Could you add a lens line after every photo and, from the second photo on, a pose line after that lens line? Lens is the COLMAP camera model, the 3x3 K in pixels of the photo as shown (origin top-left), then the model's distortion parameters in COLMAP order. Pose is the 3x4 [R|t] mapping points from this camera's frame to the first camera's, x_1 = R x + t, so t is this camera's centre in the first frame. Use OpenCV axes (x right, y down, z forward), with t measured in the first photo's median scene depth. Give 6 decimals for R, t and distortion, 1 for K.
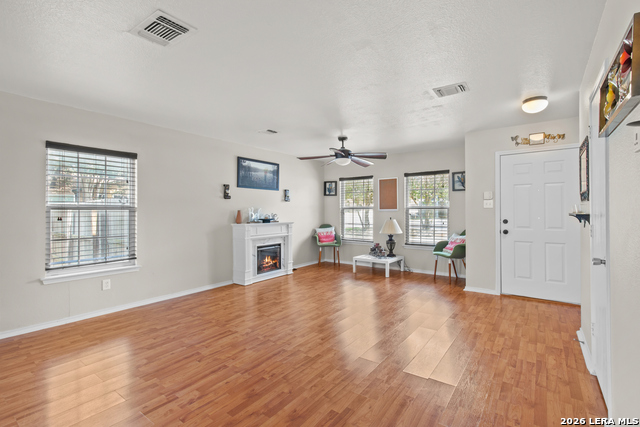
lens RADIAL K [[297.0, 0, 331.2], [0, 297.0, 209.9], [0, 0, 1]] dist [0.001256, -0.000046]
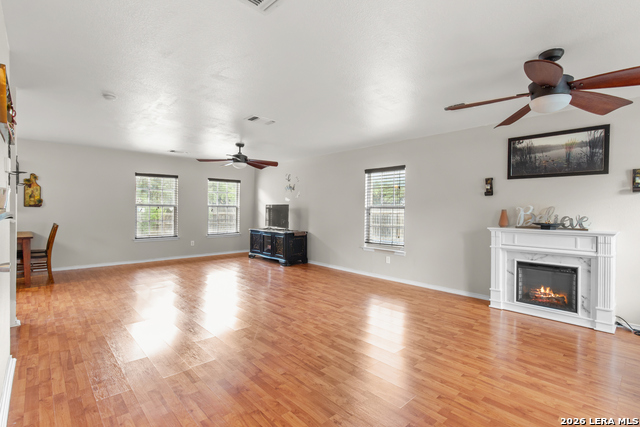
lens RADIAL K [[307.1, 0, 332.5], [0, 307.1, 214.4], [0, 0, 1]] dist [0.003761, 0.000439]
pose [[-0.182941, 0.015449, -0.983003, 0.575807], [-0.007892, 0.999821, 0.017182, 0.003795], [0.983092, 0.010901, -0.182786, 0.752076]]
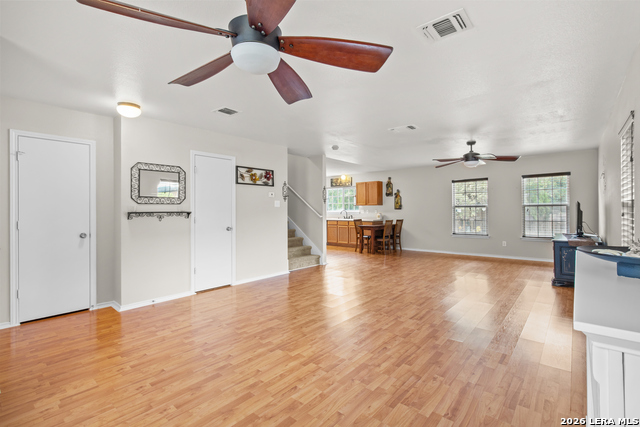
lens RADIAL K [[297.0, 0, 331.2], [0, 297.0, 209.9], [0, 0, 1]] dist [0.001256, -0.000046]
pose [[-0.997519, 0.008155, 0.069920, -0.067540], [0.008085, 0.999966, -0.001282, 0.006890], [-0.069928, -0.000714, -0.997552, 1.321007]]
